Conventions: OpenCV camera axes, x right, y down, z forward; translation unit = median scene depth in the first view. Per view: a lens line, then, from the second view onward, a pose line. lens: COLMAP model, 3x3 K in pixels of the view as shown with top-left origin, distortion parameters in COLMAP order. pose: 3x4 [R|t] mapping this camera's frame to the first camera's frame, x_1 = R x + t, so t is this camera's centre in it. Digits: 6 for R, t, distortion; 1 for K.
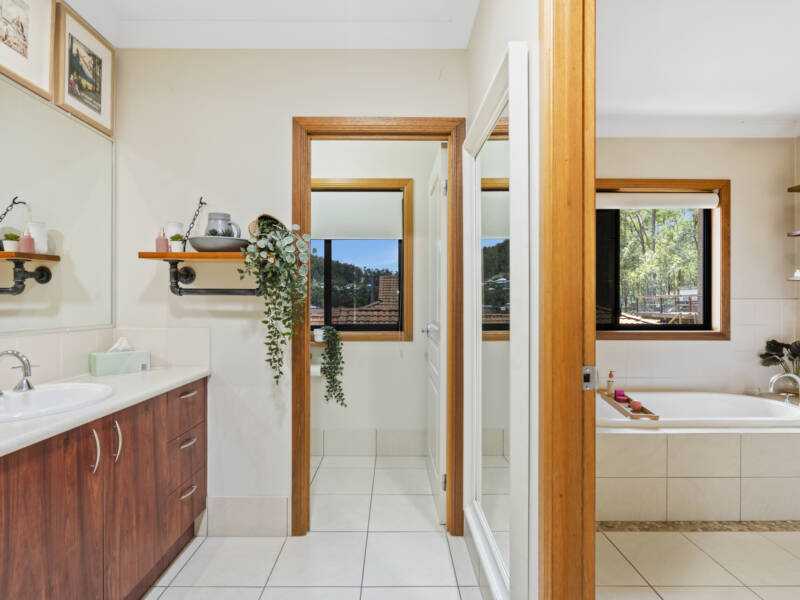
lens RADIAL K [[408.9, 0, 392.3], [0, 408.9, 302.8], [0, 0, 1]] dist [-0.001099, -0.001506]
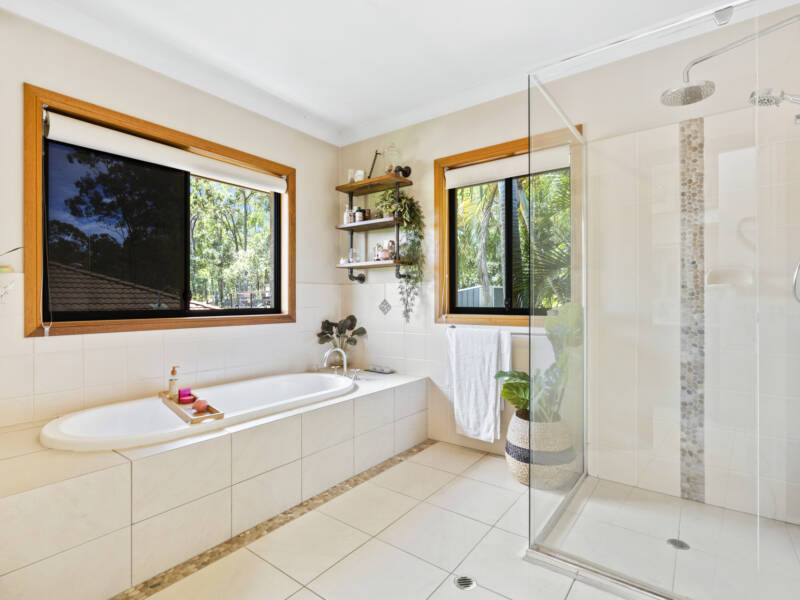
lens RADIAL K [[408.9, 0, 396.7], [0, 408.9, 298.8], [0, 0, 1]] dist [-0.001099, -0.001506]
pose [[0.606327, -0.000420, 0.795216, 0.155227], [0.002413, 0.999996, -0.001312, 0.034425], [-0.795212, 0.002714, 0.606325, 0.162959]]
